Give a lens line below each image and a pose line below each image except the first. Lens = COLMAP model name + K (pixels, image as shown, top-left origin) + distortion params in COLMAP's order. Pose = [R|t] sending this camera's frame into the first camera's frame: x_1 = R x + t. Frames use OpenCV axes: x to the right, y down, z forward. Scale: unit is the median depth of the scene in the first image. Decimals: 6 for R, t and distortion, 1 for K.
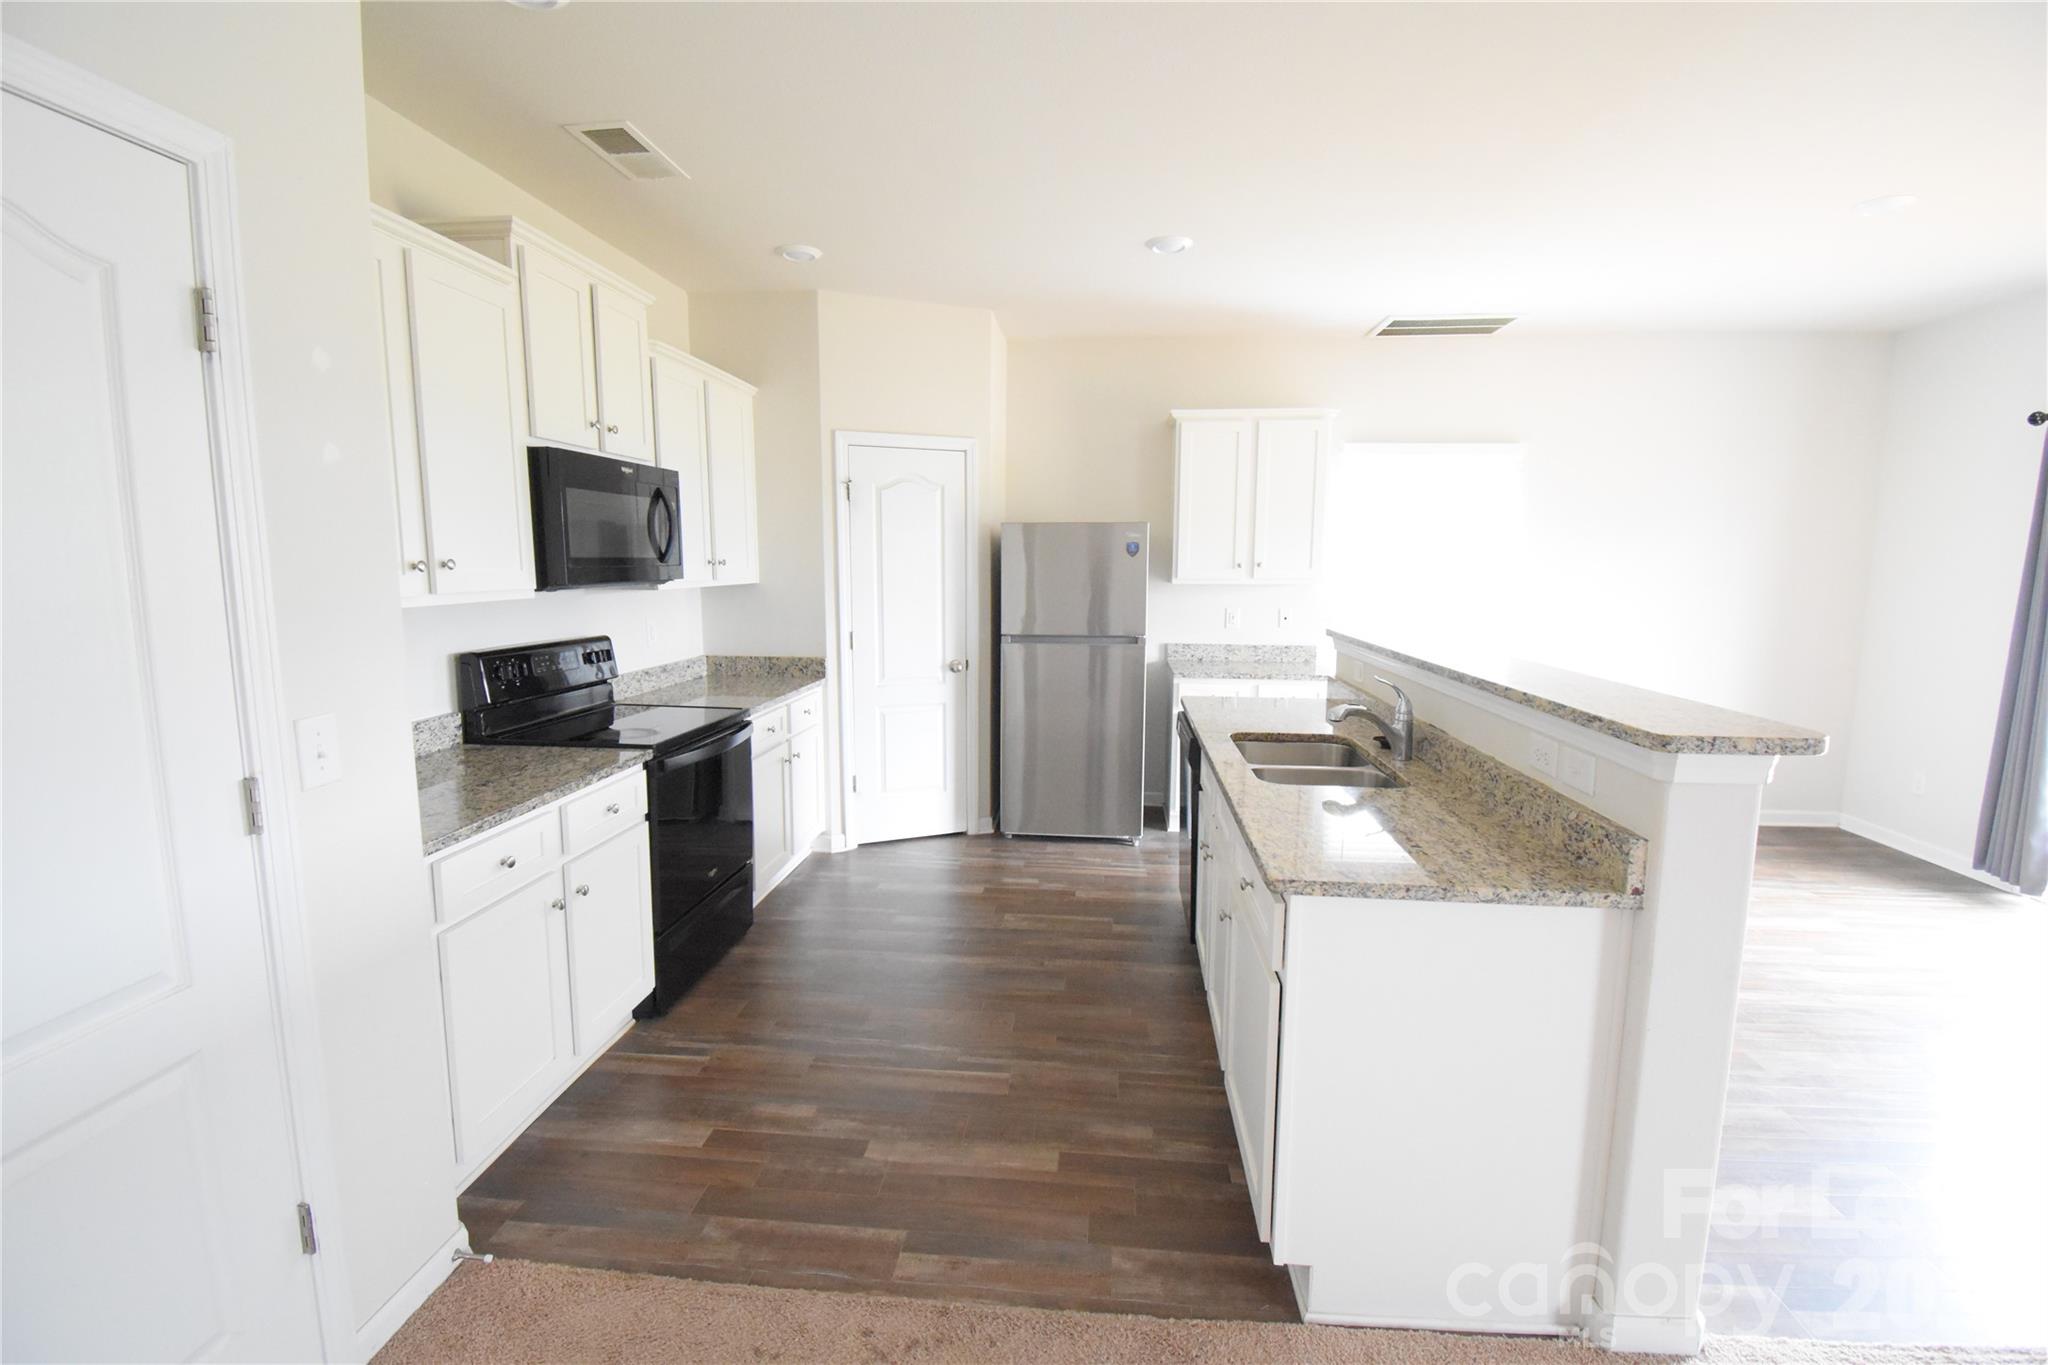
lens RADIAL K [[898.9, 0, 1029.0], [0, 898.9, 679.9], [0, 0, 1]] dist [0.011661, -0.019721]
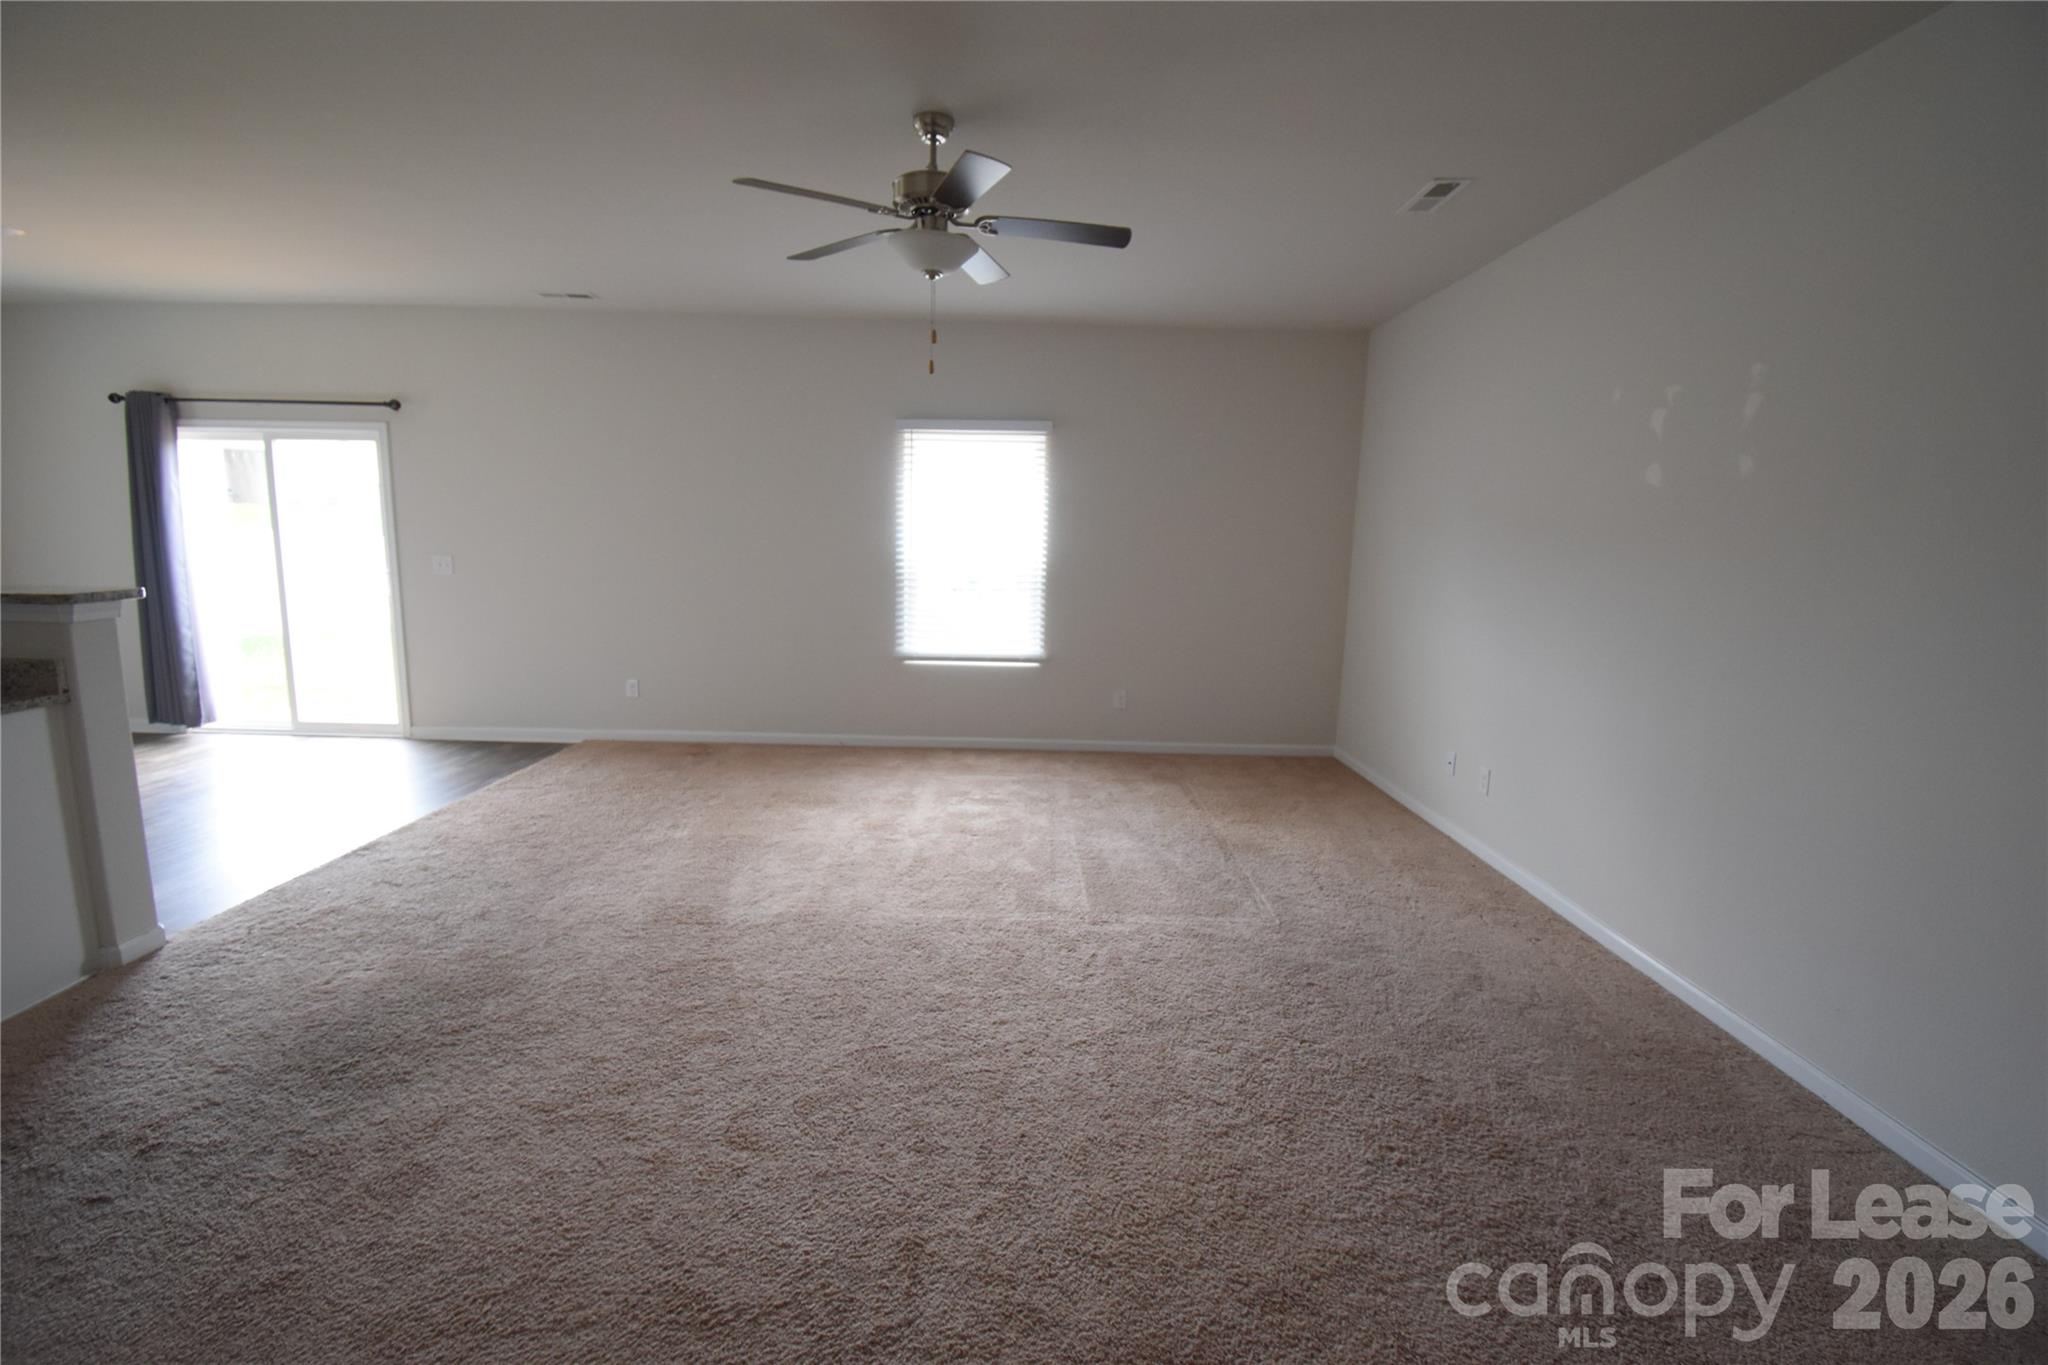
lens RADIAL K [[898.9, 0, 1016.3], [0, 898.9, 671.9], [0, 0, 1]] dist [0.011661, -0.019721]
pose [[-0.098613, -0.158227, 0.982466, -0.625981], [0.105906, 0.980003, 0.168460, 0.060290], [-0.989474, 0.120662, -0.079884, -0.351225]]
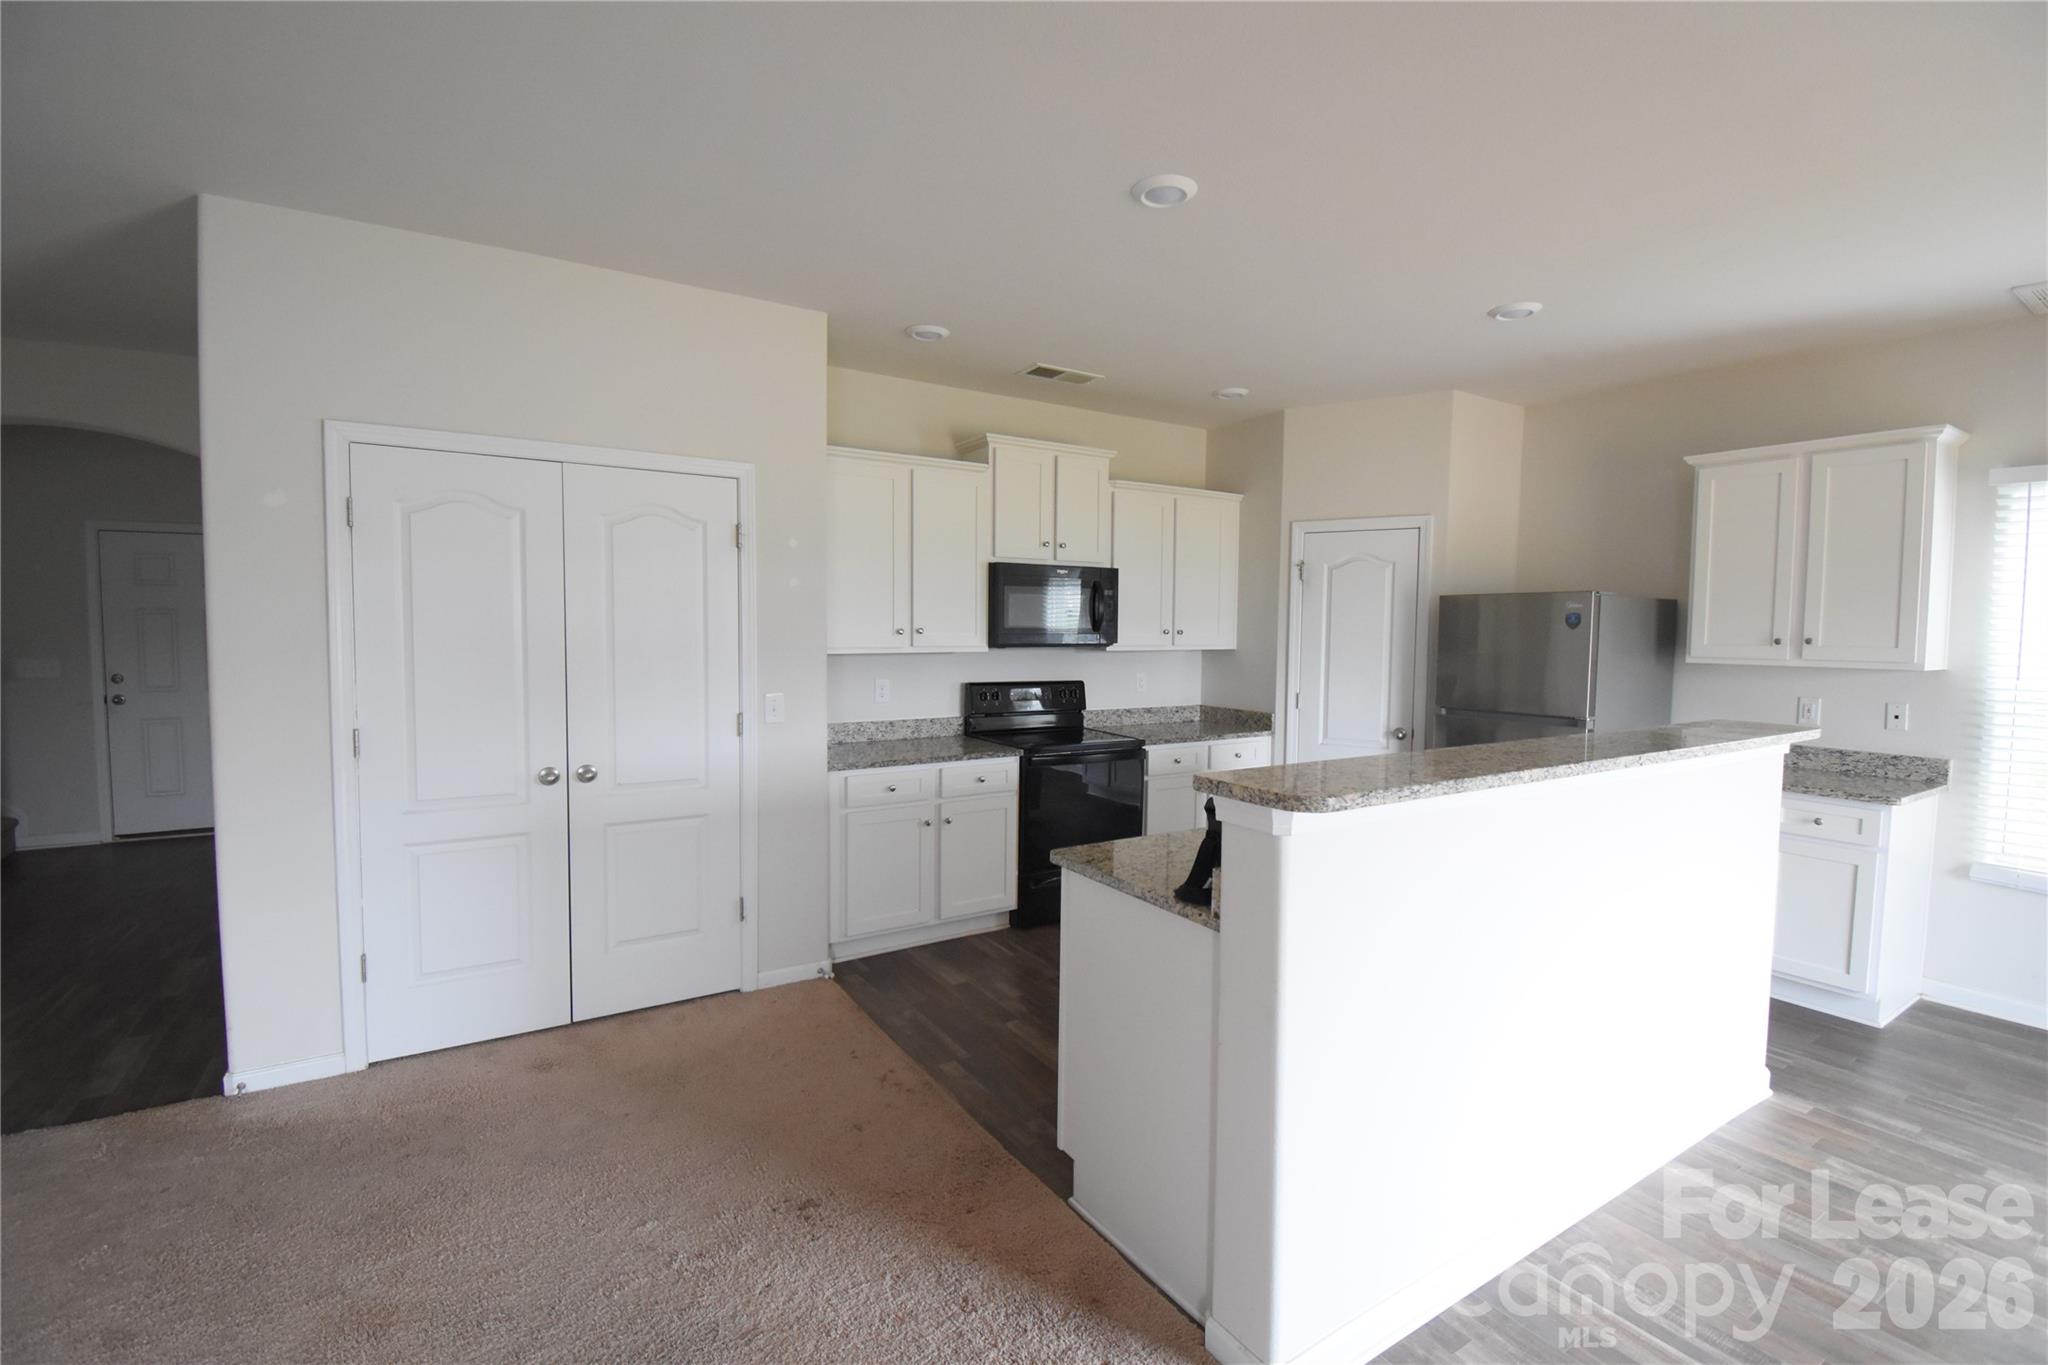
lens RADIAL K [[898.9, 0, 1027.0], [0, 898.9, 681.4], [0, 0, 1]] dist [0.011661, -0.019721]
pose [[0.609750, 0.050033, -0.791013, 0.795084], [-0.112022, 0.993427, -0.023516, -0.004636], [0.784637, 0.102950, 0.611347, 0.040704]]
